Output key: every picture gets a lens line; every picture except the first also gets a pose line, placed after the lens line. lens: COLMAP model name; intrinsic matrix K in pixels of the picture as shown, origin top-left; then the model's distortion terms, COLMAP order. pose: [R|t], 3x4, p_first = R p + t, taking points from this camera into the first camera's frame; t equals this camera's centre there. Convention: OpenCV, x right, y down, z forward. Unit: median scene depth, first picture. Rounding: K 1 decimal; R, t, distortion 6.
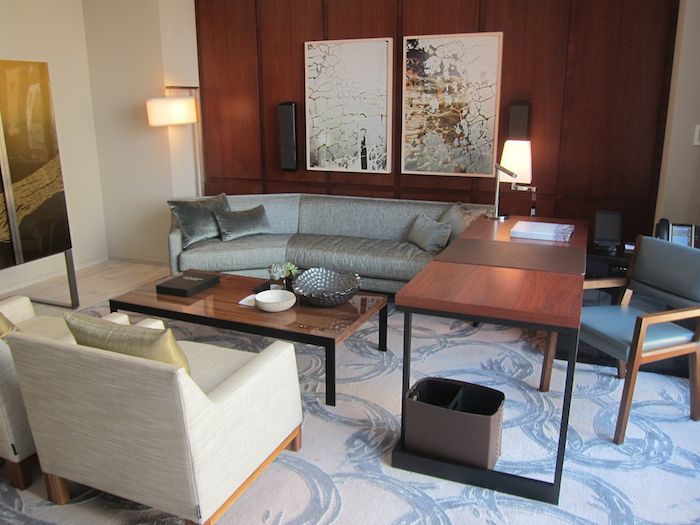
lens RADIAL K [[582.7, 0, 348.6], [0, 582.7, 262.1], [0, 0, 1]] dist [-0.066235, 0.032160]
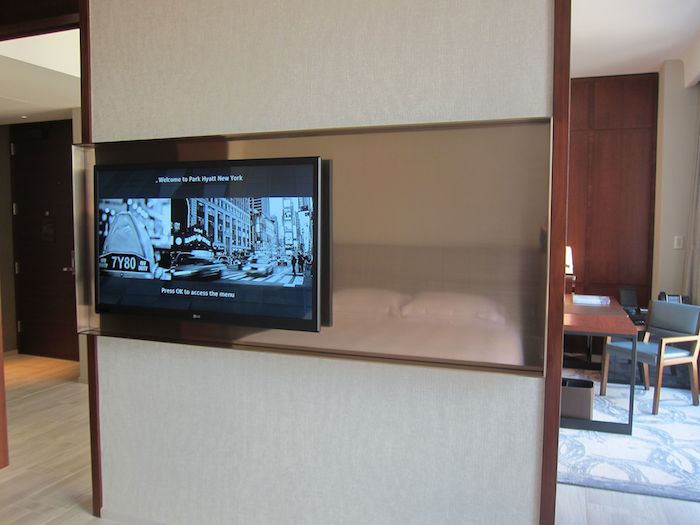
lens RADIAL K [[582.7, 0, 351.4], [0, 582.7, 262.7], [0, 0, 1]] dist [-0.066235, 0.032160]
pose [[0.998736, 0.002536, 0.050190, -0.527915], [0.006871, 0.982456, -0.186367, 0.176579], [-0.049782, 0.186476, 0.981197, -0.729146]]
